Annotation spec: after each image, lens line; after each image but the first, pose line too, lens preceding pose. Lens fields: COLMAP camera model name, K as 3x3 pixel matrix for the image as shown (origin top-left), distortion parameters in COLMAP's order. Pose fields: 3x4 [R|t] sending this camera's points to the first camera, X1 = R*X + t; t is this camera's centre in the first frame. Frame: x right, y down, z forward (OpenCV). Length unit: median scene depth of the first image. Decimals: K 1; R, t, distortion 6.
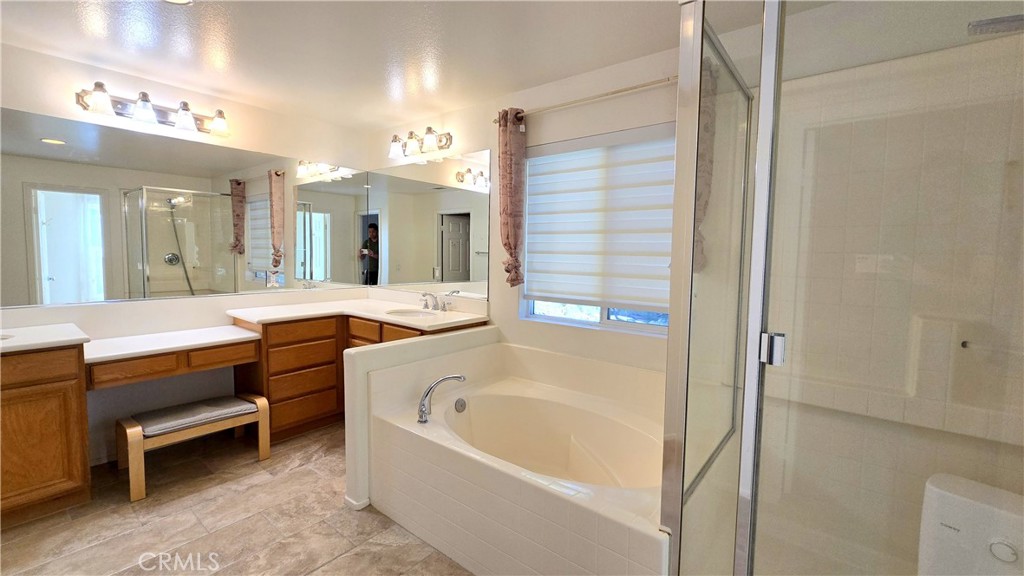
lens RADIAL K [[423.3, 0, 511.5], [0, 423.3, 282.6], [0, 0, 1]] dist [0.000379, 0.000021]
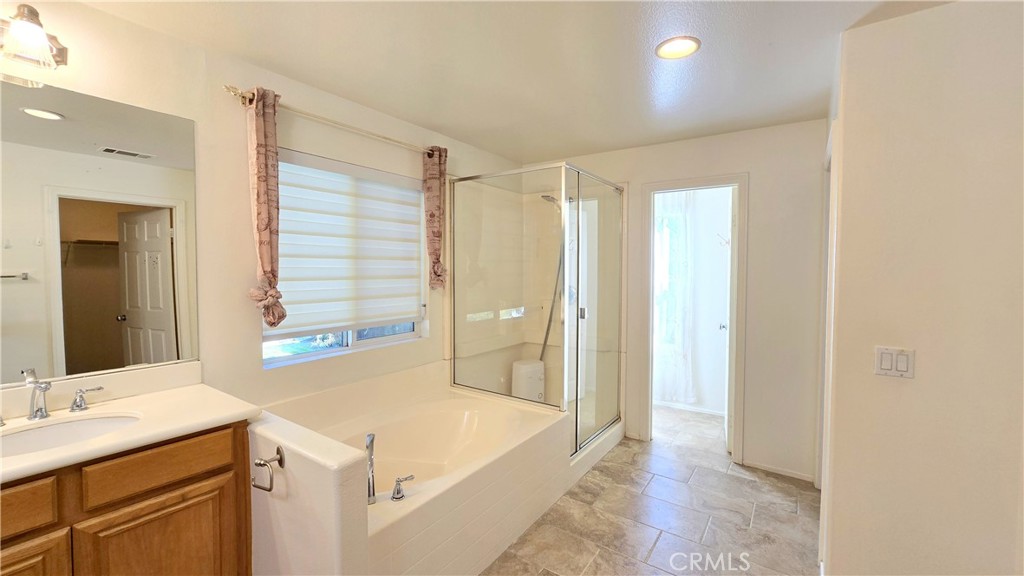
lens RADIAL K [[423.3, 0, 511.5], [0, 423.3, 282.6], [0, 0, 1]] dist [0.000379, 0.000021]
pose [[-0.071069, -0.049848, 0.996225, -0.862237], [0.069291, 0.996091, 0.054785, -0.089308], [-0.995062, 0.072923, -0.067337, 0.698702]]
